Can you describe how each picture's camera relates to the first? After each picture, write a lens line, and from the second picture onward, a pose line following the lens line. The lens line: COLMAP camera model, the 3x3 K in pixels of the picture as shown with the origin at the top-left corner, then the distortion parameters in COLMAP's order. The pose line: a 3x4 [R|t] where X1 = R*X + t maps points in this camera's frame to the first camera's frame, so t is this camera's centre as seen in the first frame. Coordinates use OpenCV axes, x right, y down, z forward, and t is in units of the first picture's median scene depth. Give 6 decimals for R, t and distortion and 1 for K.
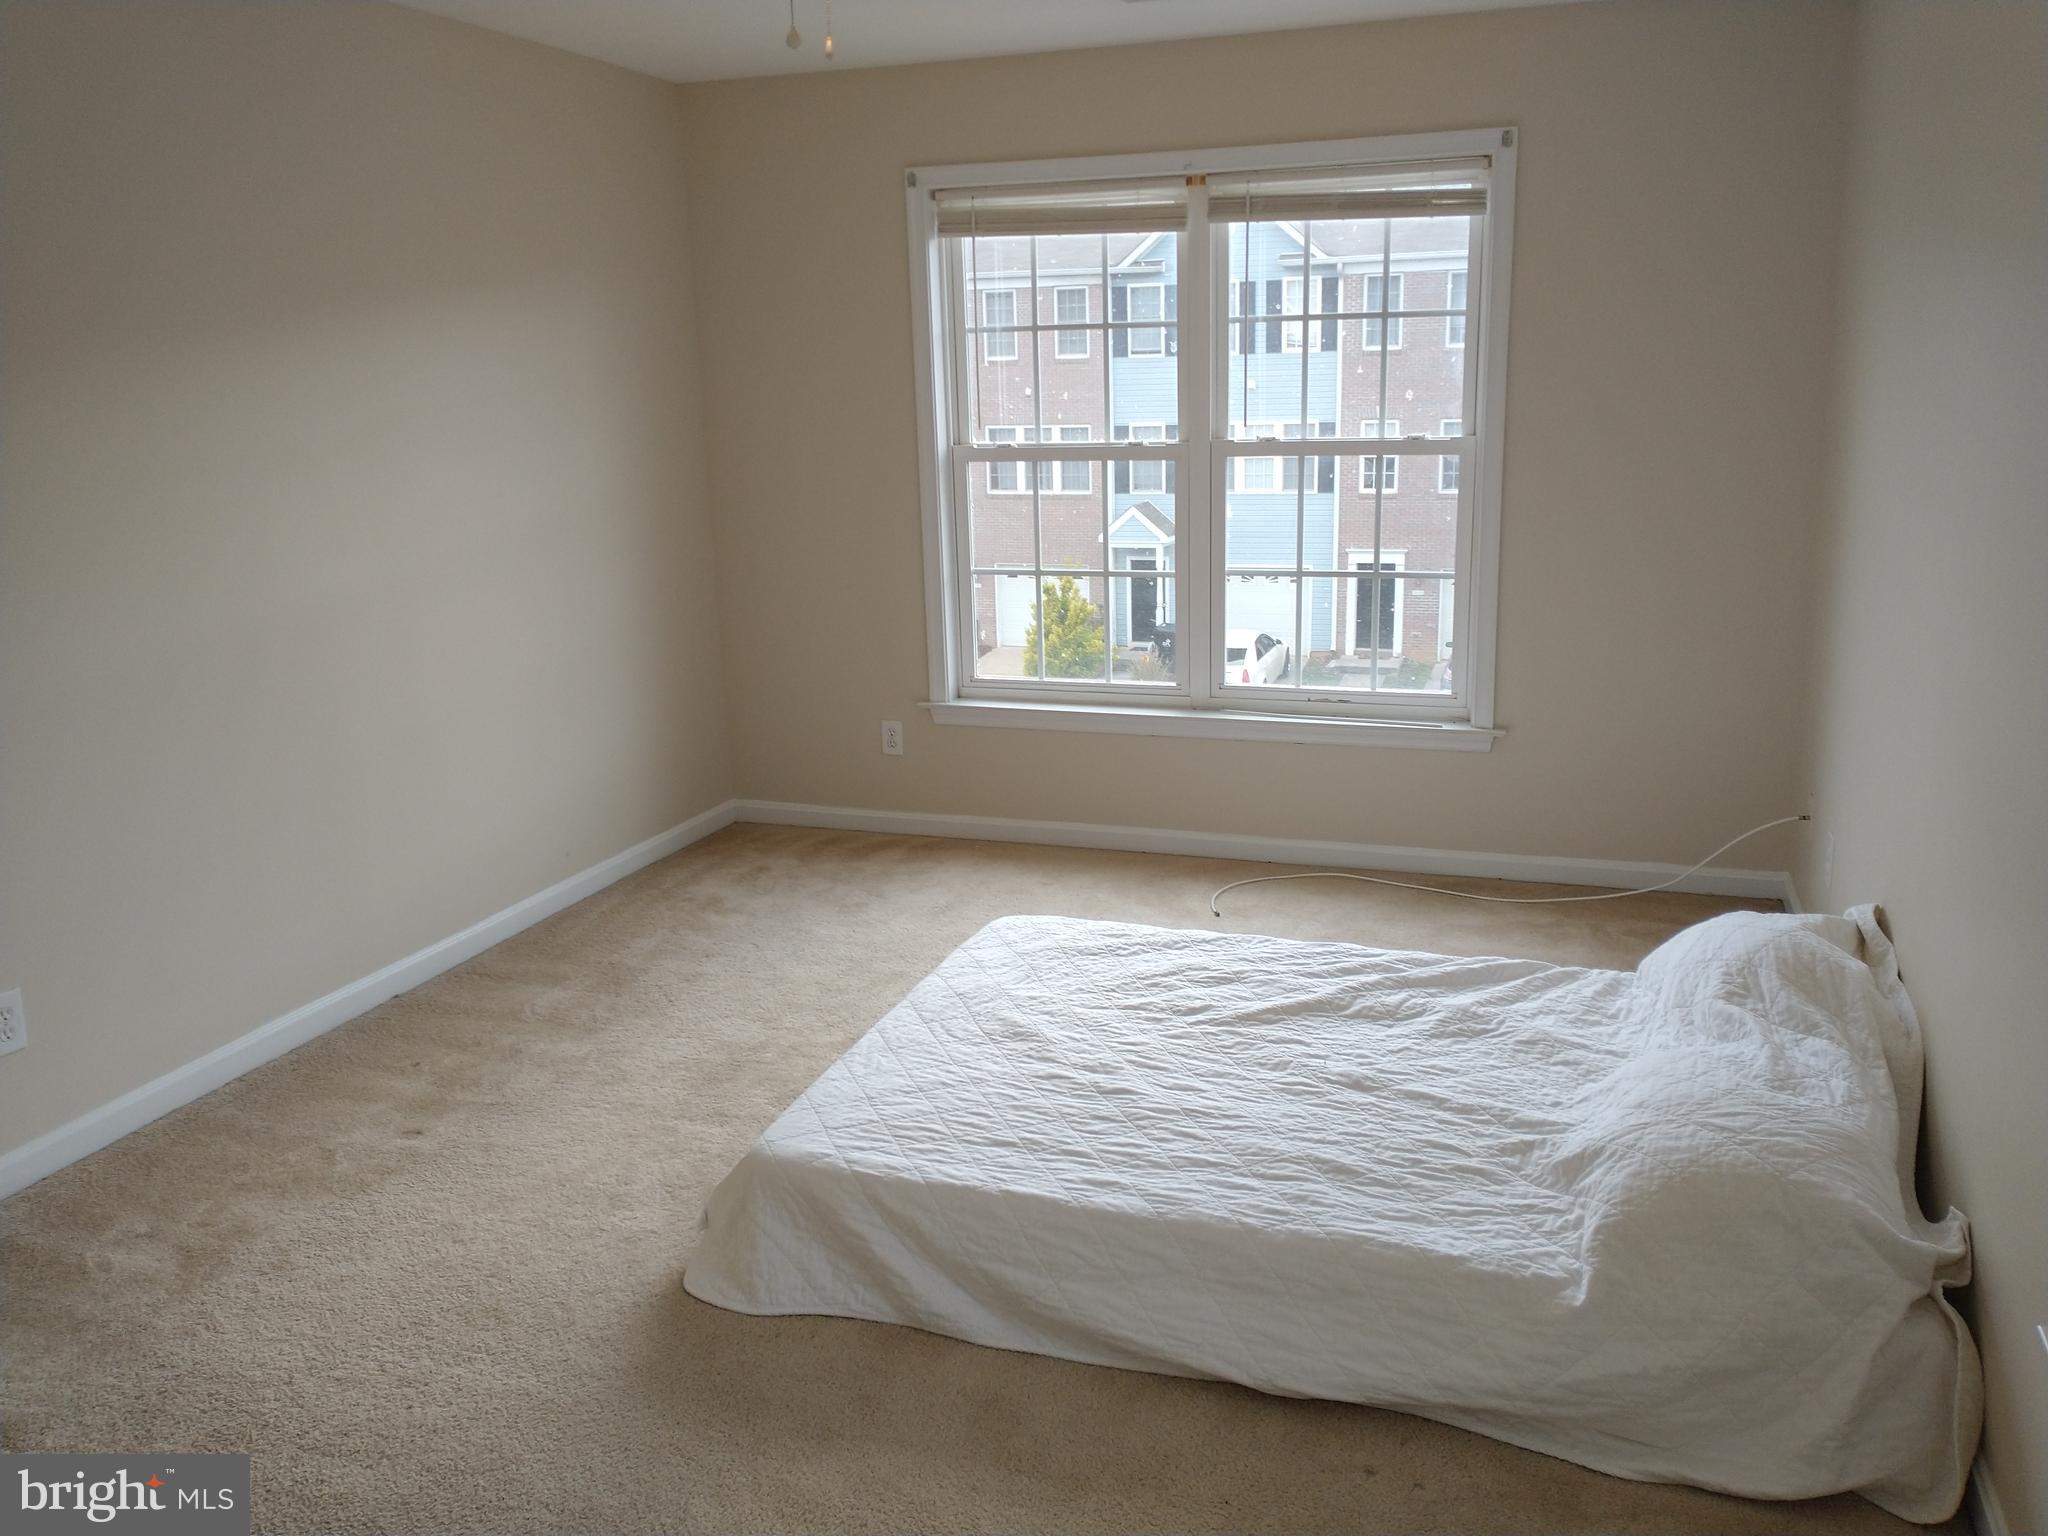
lens RADIAL K [[1636.7, 0, 1027.8], [0, 1636.7, 776.1], [0, 0, 1]] dist [0.044788, -0.104422]
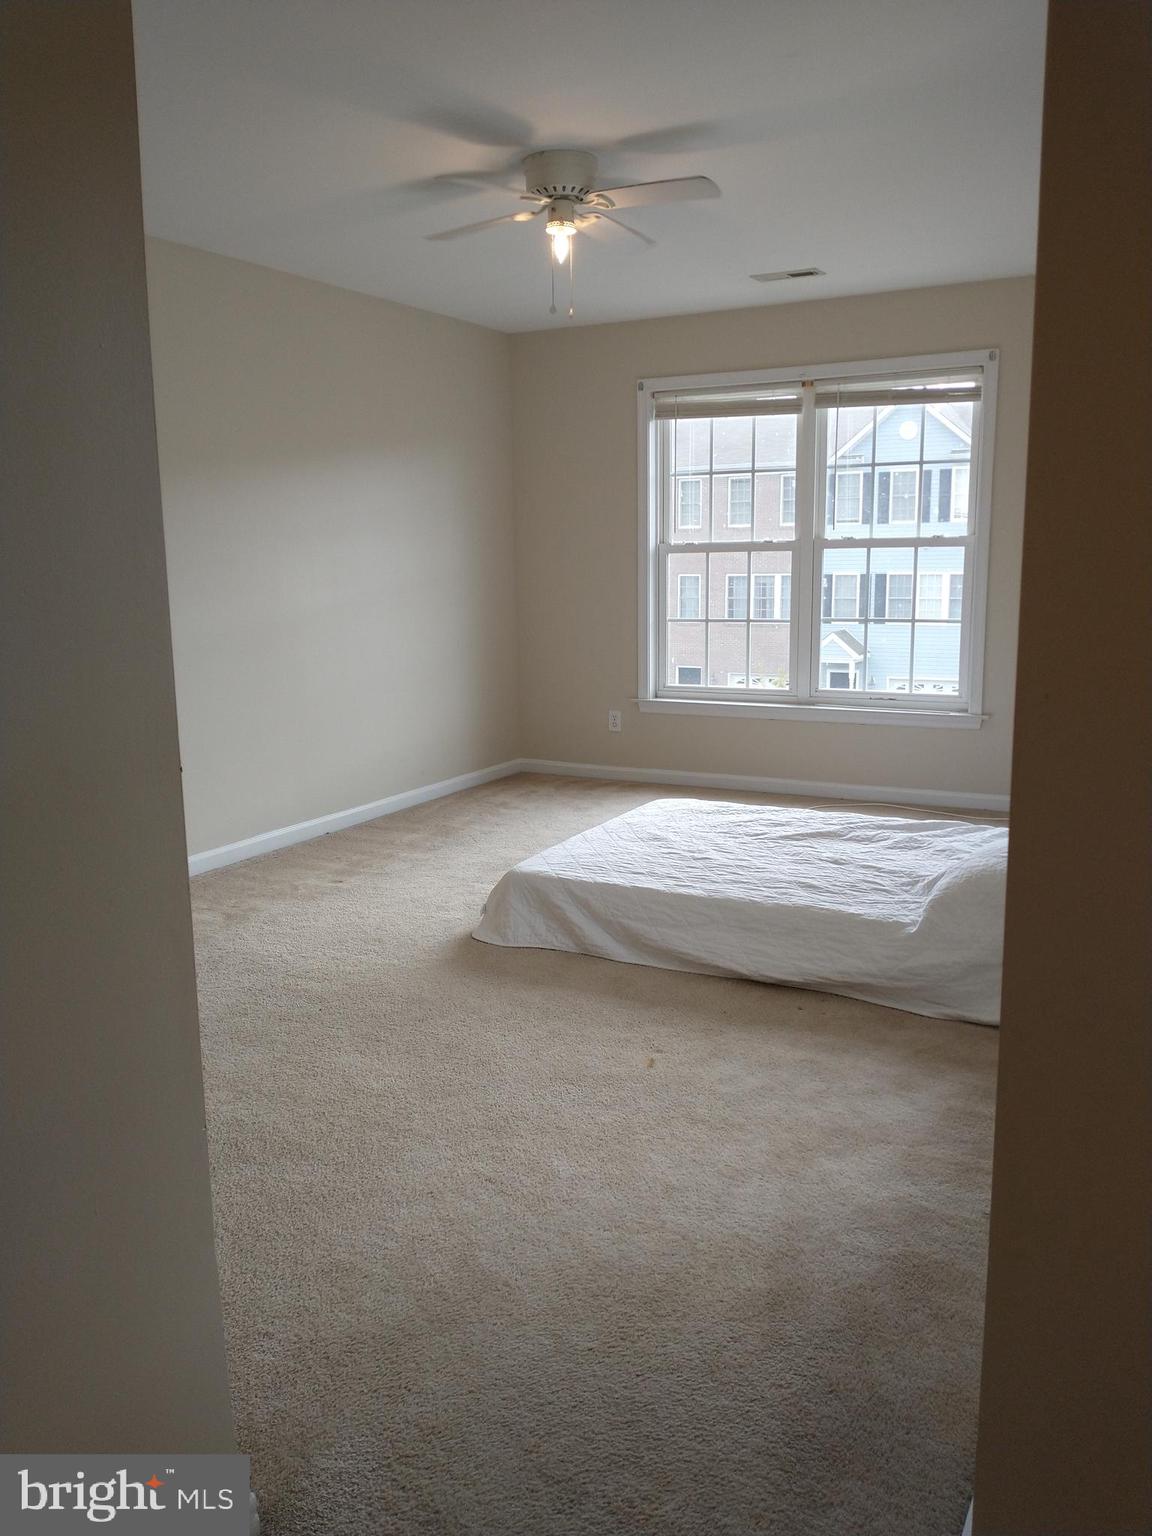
lens RADIAL K [[1227.5, 0, 563.1], [0, 1227.5, 778.5], [0, 0, 1]] dist [0.044788, -0.104422]
pose [[0.986509, 0.039417, -0.158892, 0.105168], [-0.047514, 0.997741, -0.047484, 0.160355], [0.156661, 0.054393, 0.986153, -0.371716]]
